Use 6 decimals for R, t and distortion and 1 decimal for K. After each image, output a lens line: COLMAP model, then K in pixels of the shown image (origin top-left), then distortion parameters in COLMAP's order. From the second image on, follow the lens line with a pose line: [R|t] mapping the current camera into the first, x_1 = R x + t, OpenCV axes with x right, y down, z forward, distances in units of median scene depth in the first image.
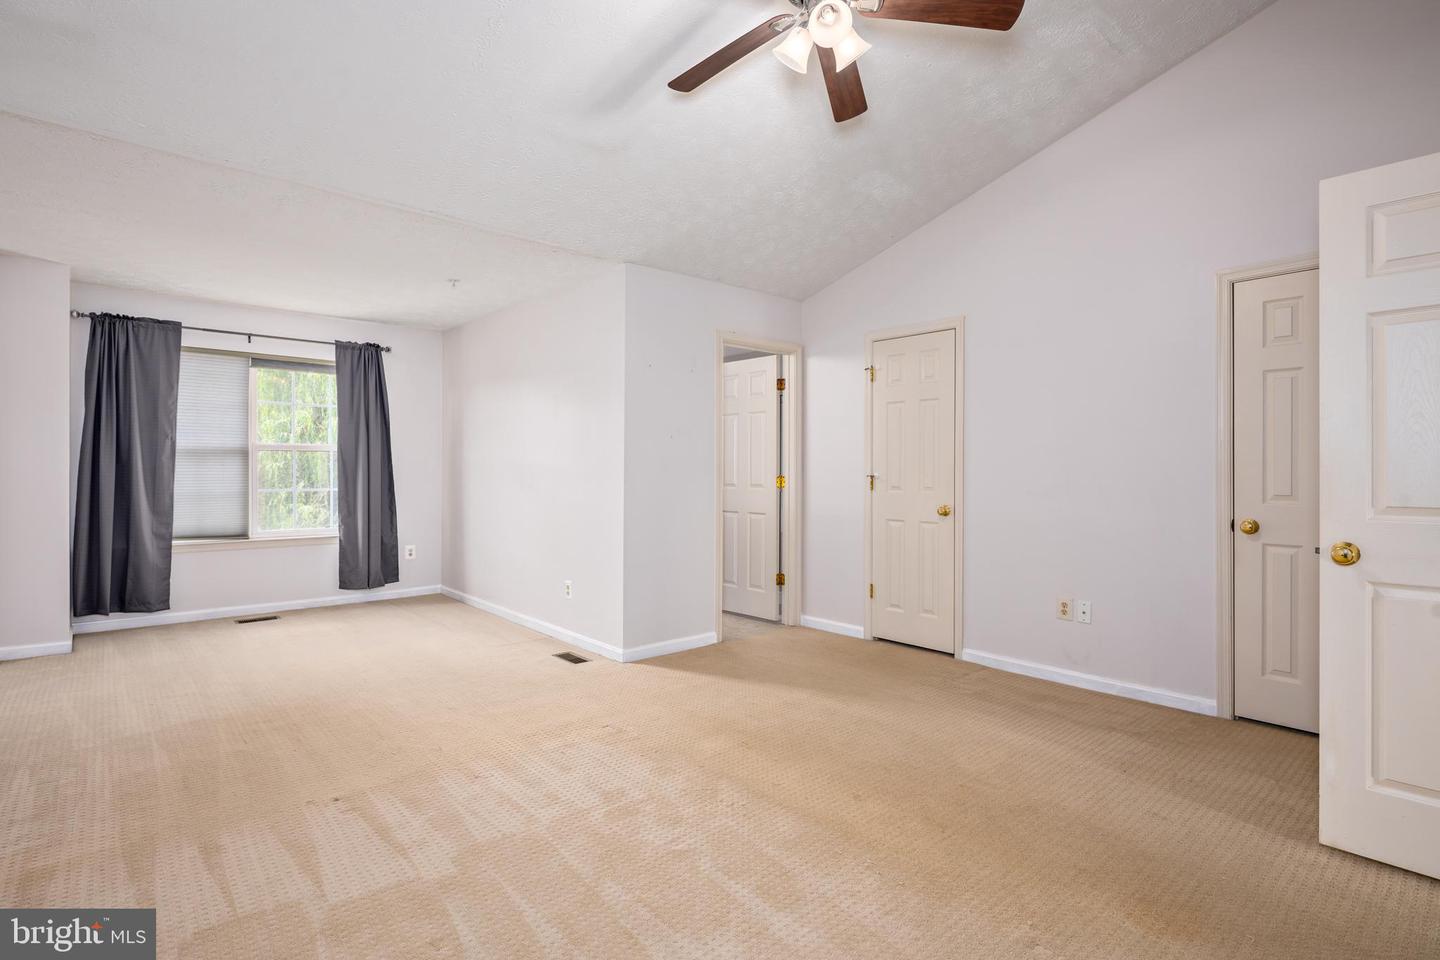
lens RADIAL K [[703.2, 0, 708.3], [0, 703.2, 468.6], [0, 0, 1]] dist [-0.000202, 0.000660]
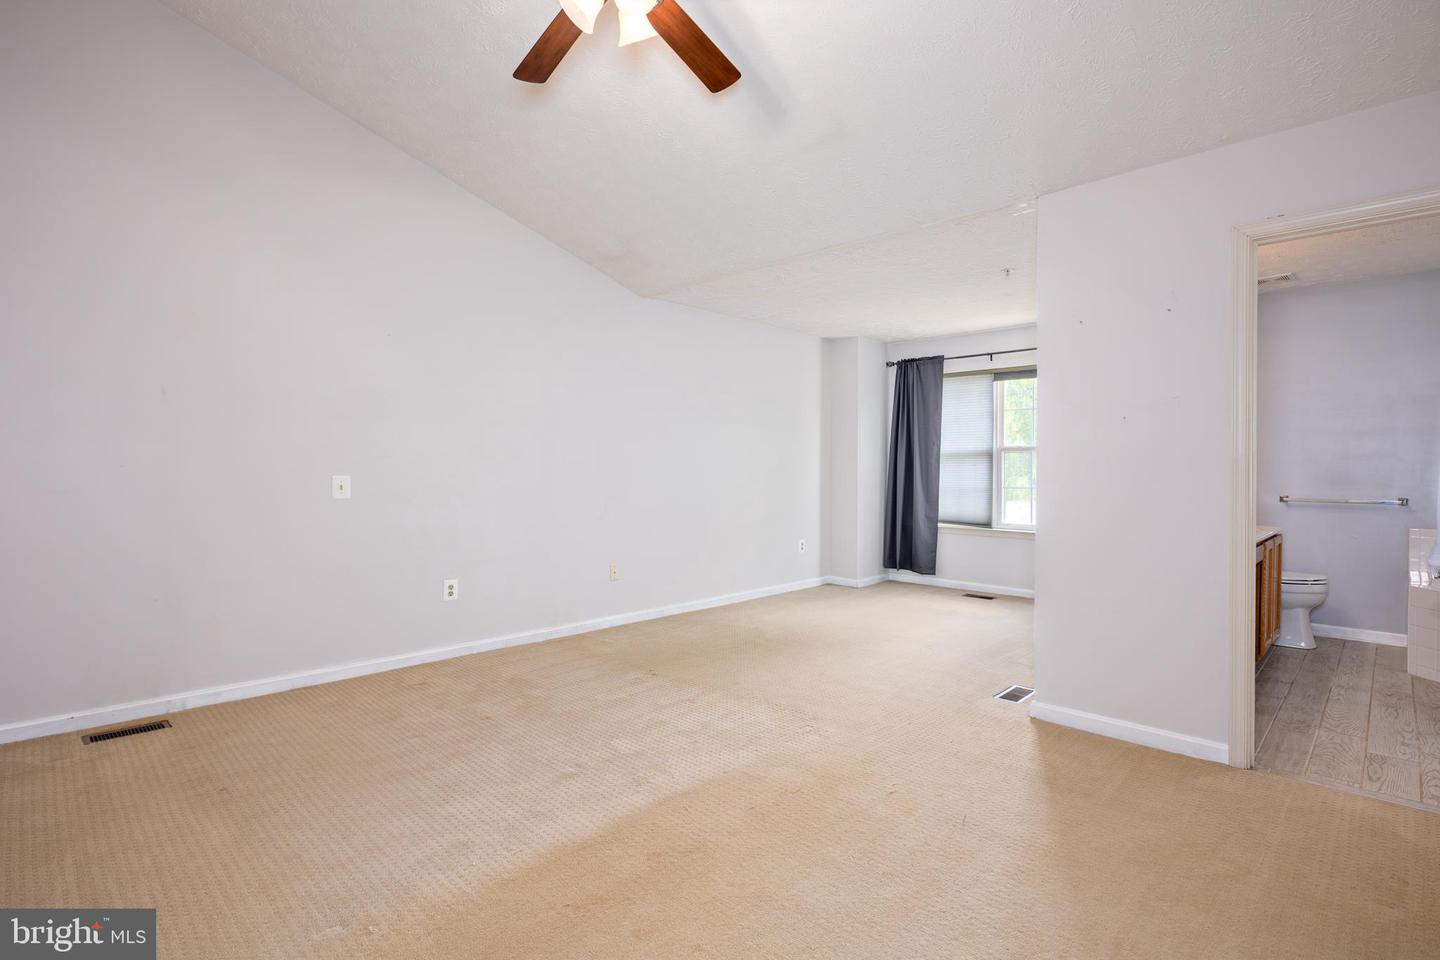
lens RADIAL K [[703.2, 0, 714.1], [0, 703.2, 473.1], [0, 0, 1]] dist [-0.000202, 0.000660]
pose [[0.073838, 0.005409, -0.997256, 0.519264], [0.001841, 0.999983, 0.005560, 0.000976], [0.997269, -0.002246, 0.073827, 0.488449]]
